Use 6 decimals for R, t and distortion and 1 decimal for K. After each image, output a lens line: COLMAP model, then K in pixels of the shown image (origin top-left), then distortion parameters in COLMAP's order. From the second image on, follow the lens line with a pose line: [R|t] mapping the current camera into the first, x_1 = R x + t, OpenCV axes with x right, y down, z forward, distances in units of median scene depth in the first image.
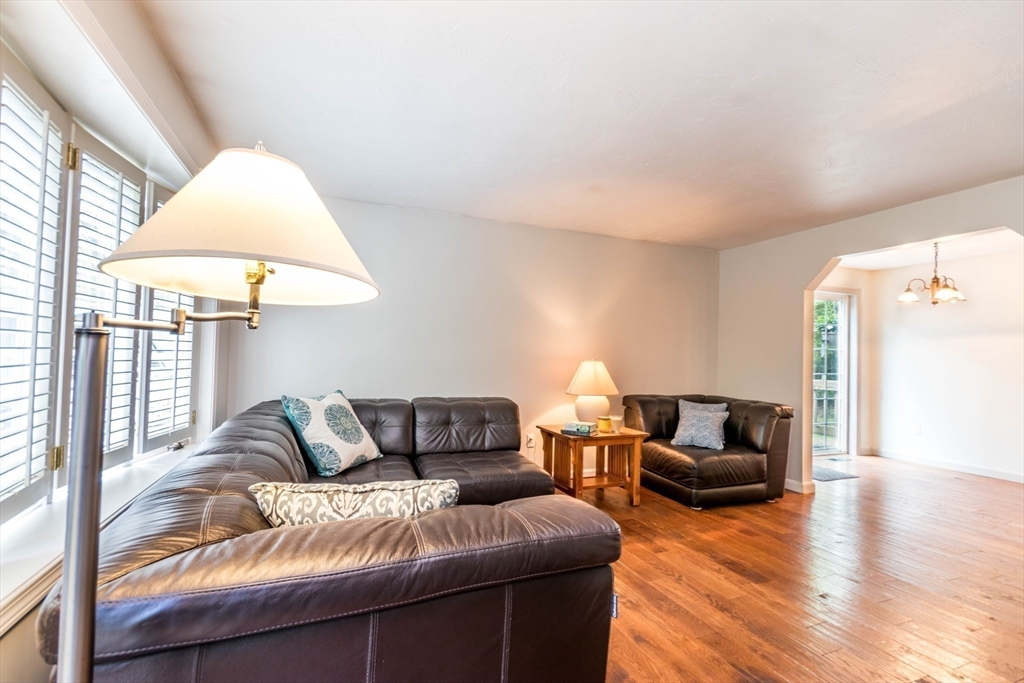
lens RADIAL K [[481.2, 0, 514.2], [0, 481.2, 346.3], [0, 0, 1]] dist [0.002627, 0.000197]
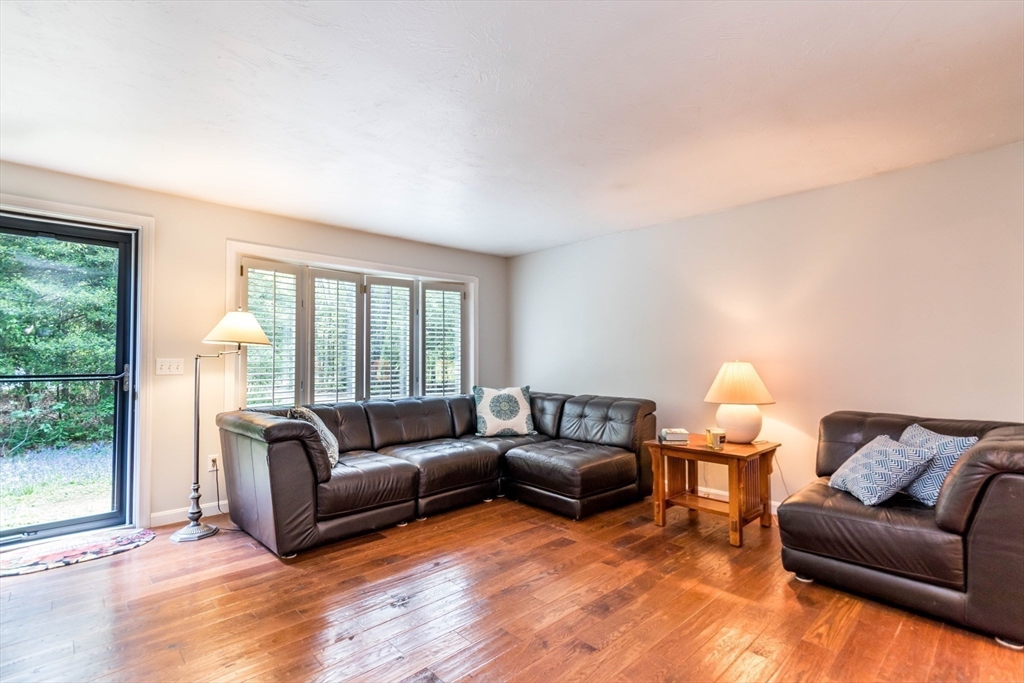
lens RADIAL K [[481.2, 0, 514.2], [0, 481.2, 346.3], [0, 0, 1]] dist [0.002627, 0.000197]
pose [[0.363154, -0.045813, -0.930602, 0.927977], [0.034318, 0.998770, -0.035776, 0.022848], [0.931097, -0.018944, 0.364279, 0.404030]]
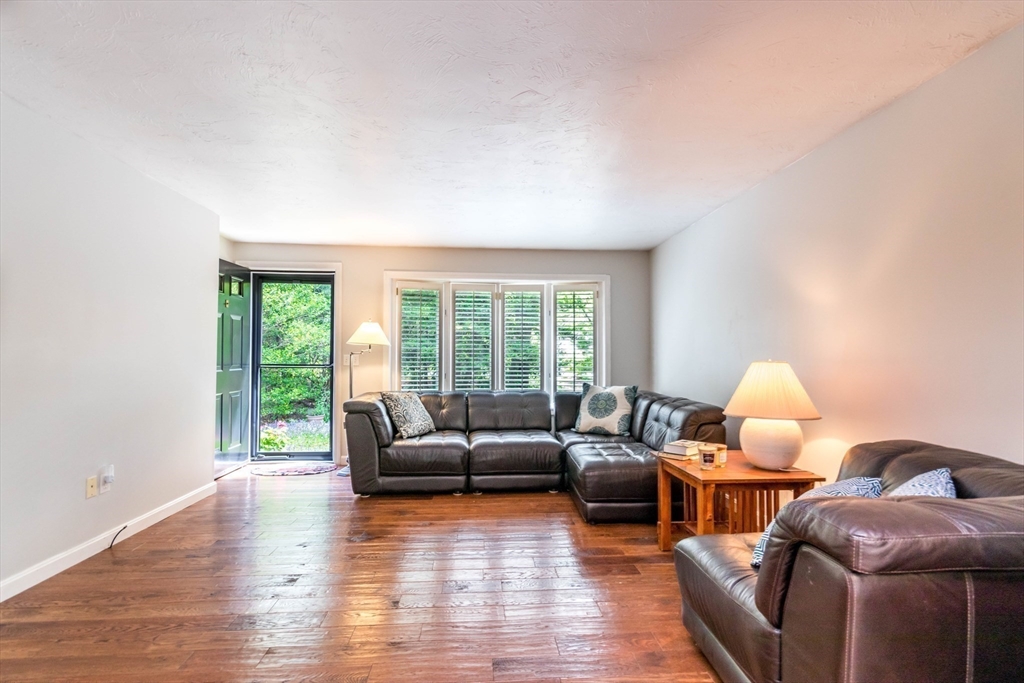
lens RADIAL K [[481.2, 0, 514.2], [0, 481.2, 346.3], [0, 0, 1]] dist [0.002627, 0.000197]
pose [[-0.305763, -0.041793, -0.951190, 1.004299], [0.014809, 0.998707, -0.048641, 0.040712], [0.951993, -0.028959, -0.304748, 1.016988]]
